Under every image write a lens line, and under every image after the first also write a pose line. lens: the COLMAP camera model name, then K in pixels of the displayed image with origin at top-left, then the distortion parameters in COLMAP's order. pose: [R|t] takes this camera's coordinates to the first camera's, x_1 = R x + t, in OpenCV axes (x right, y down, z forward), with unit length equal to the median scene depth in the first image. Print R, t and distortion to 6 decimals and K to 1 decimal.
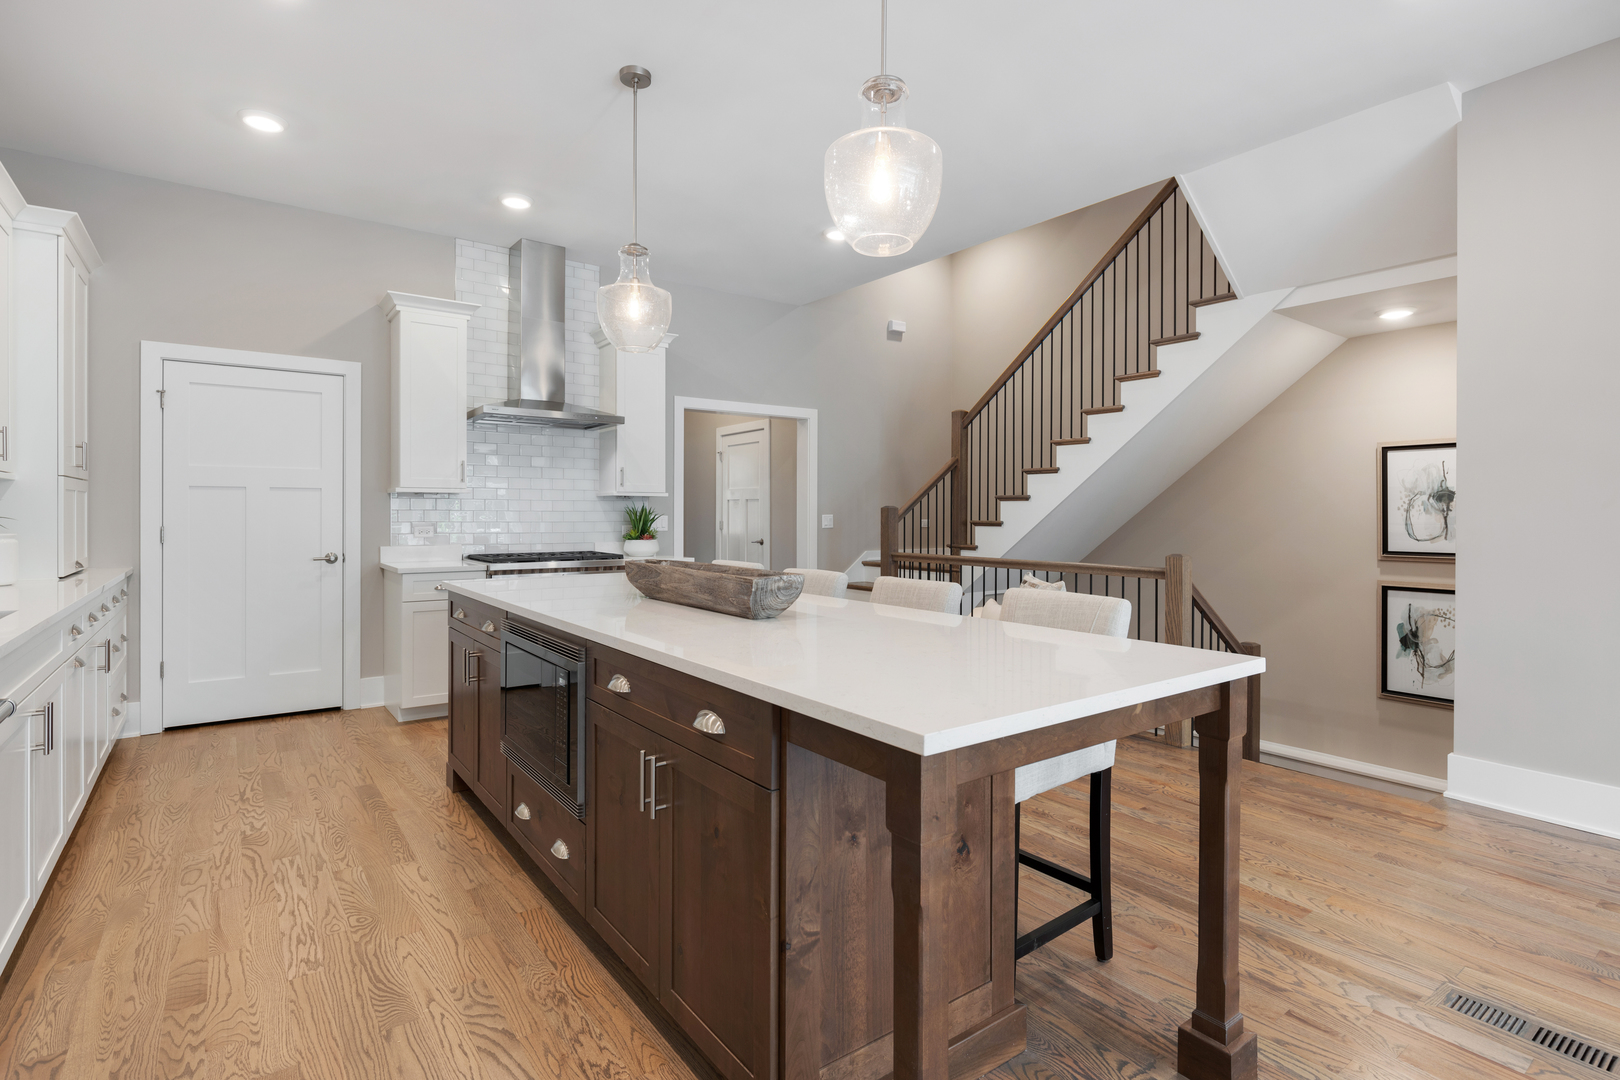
lens RADIAL K [[796.7, 0, 807.9], [0, 796.7, 532.6], [0, 0, 1]] dist [0.002410, 0.000623]
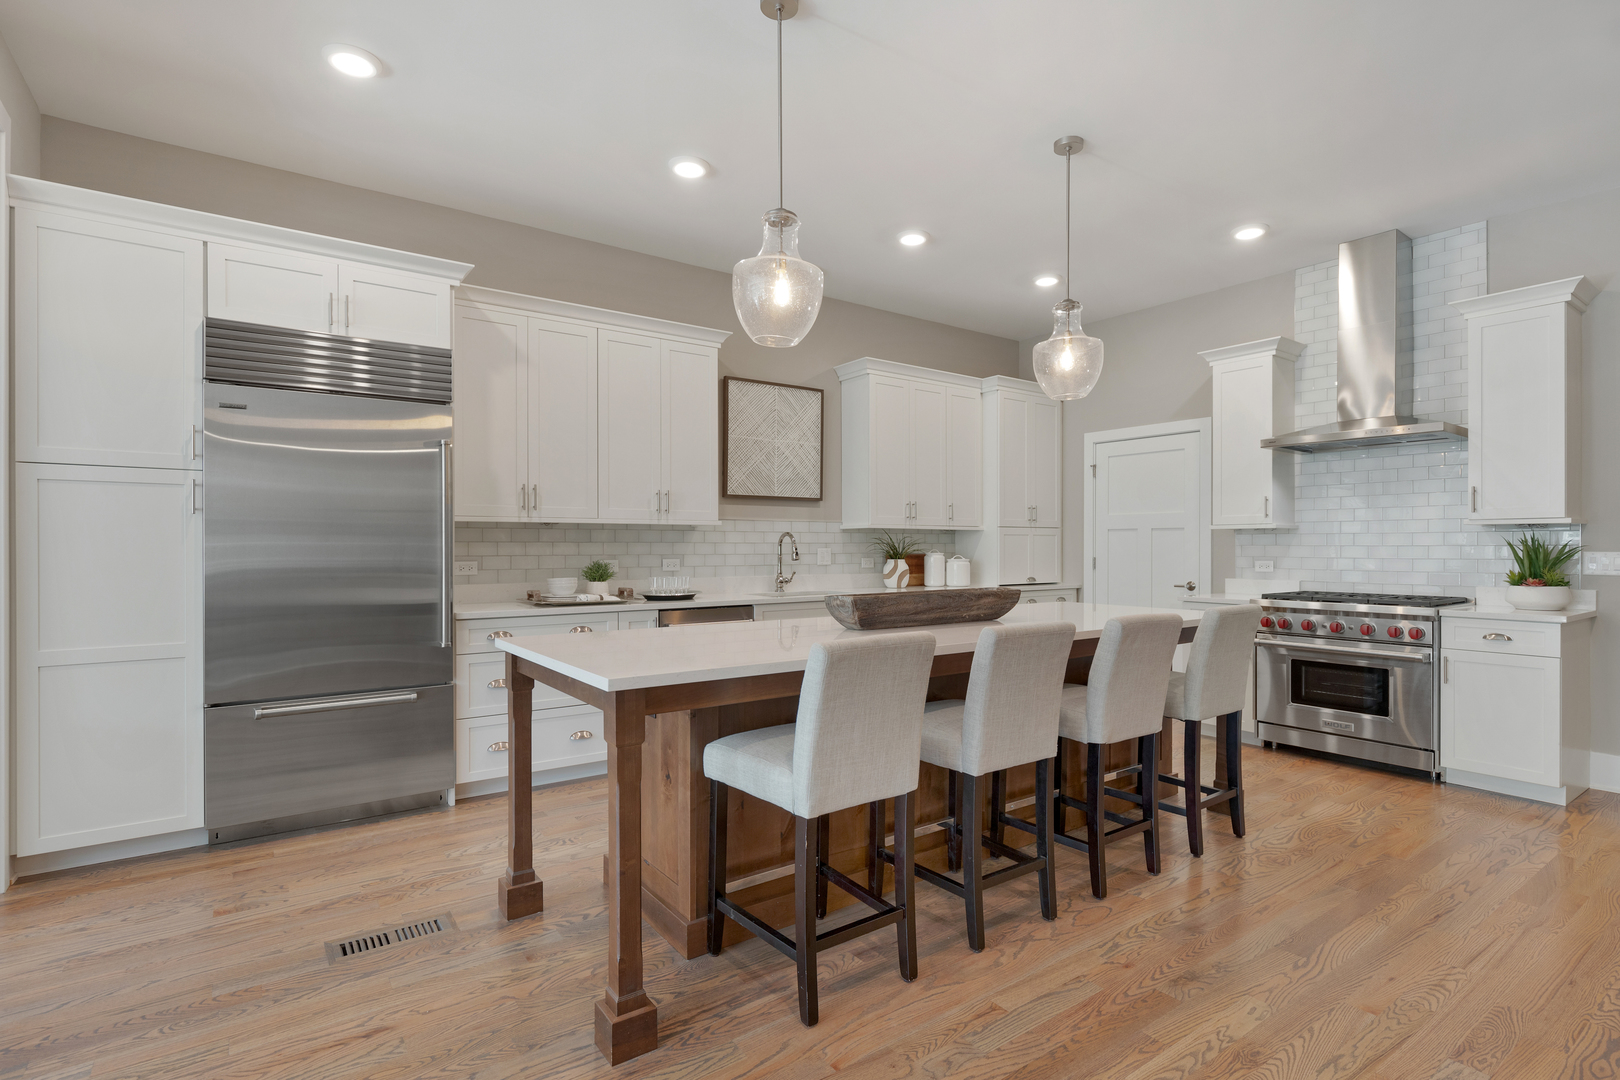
lens RADIAL K [[796.7, 0, 810.3], [0, 796.7, 541.0], [0, 0, 1]] dist [0.002410, 0.000623]
pose [[-0.004200, -0.008027, -0.999959, 0.654462], [-0.014805, 0.999859, -0.007964, -0.019626], [0.999882, 0.014771, -0.004319, 0.487121]]
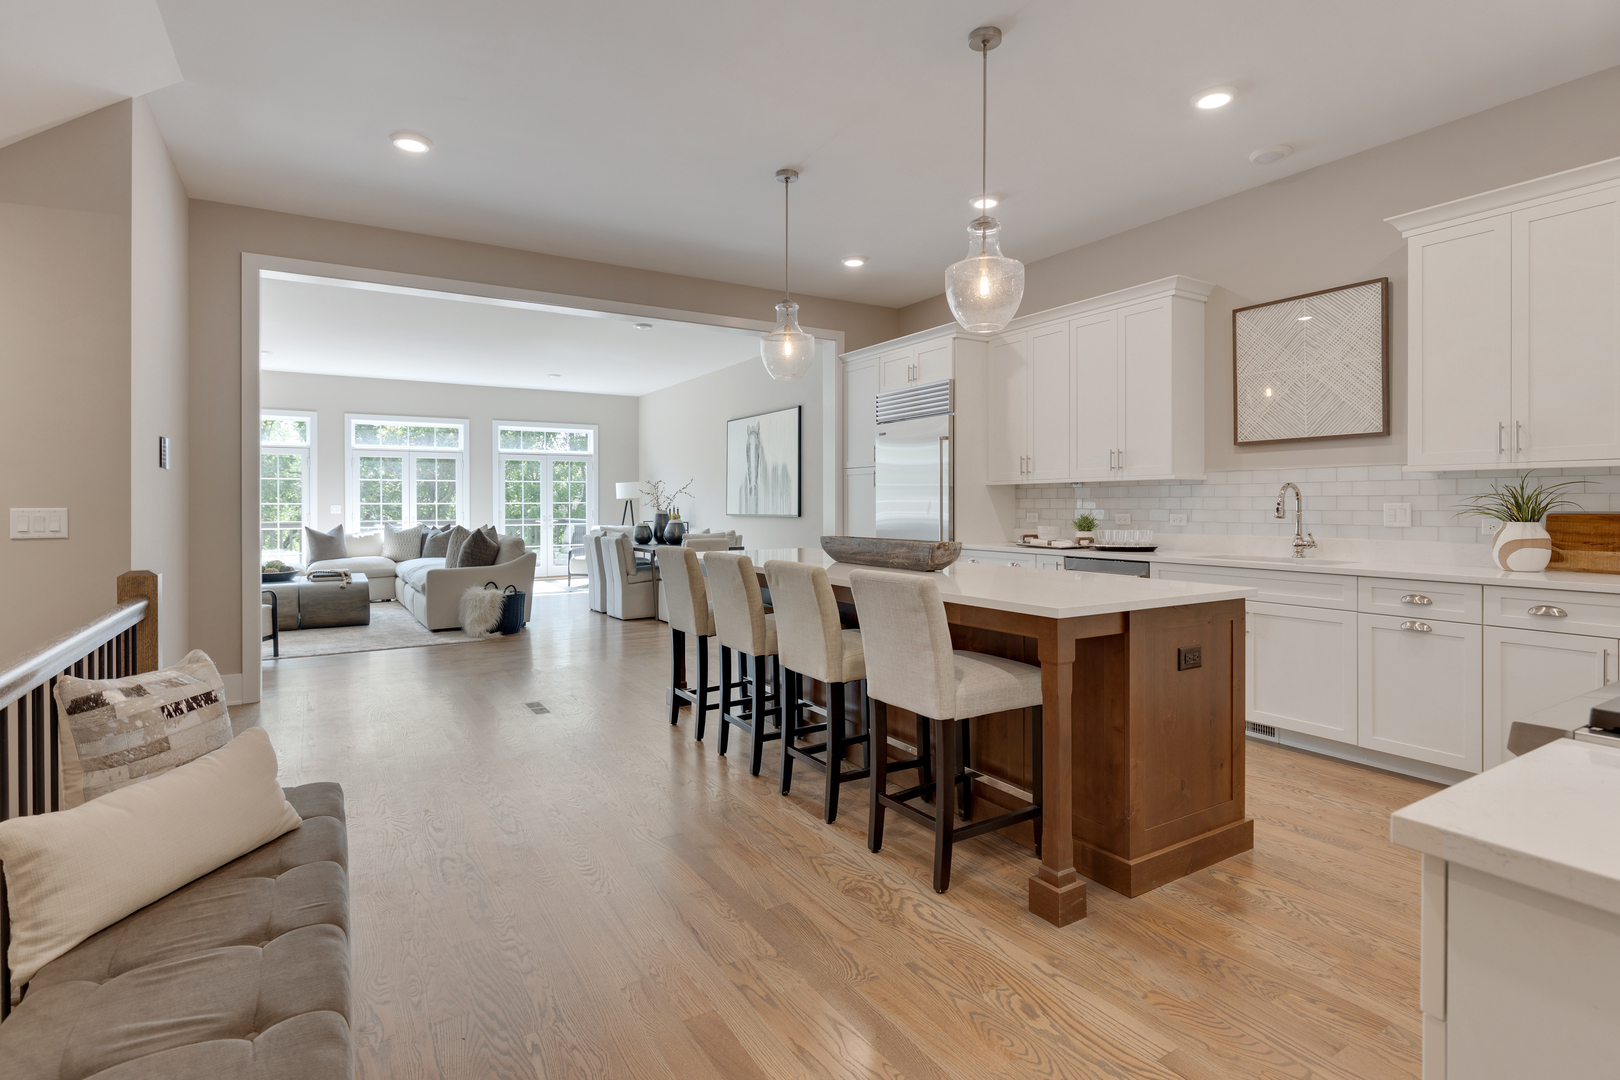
lens RADIAL K [[796.7, 0, 825.2], [0, 796.7, 501.1], [0, 0, 1]] dist [0.002410, 0.000623]
pose [[-0.997794, 0.000869, 0.066383, -0.074177], [0.001594, 0.999940, 0.010863, -0.031469], [-0.066370, 0.010945, -0.997735, 1.470608]]
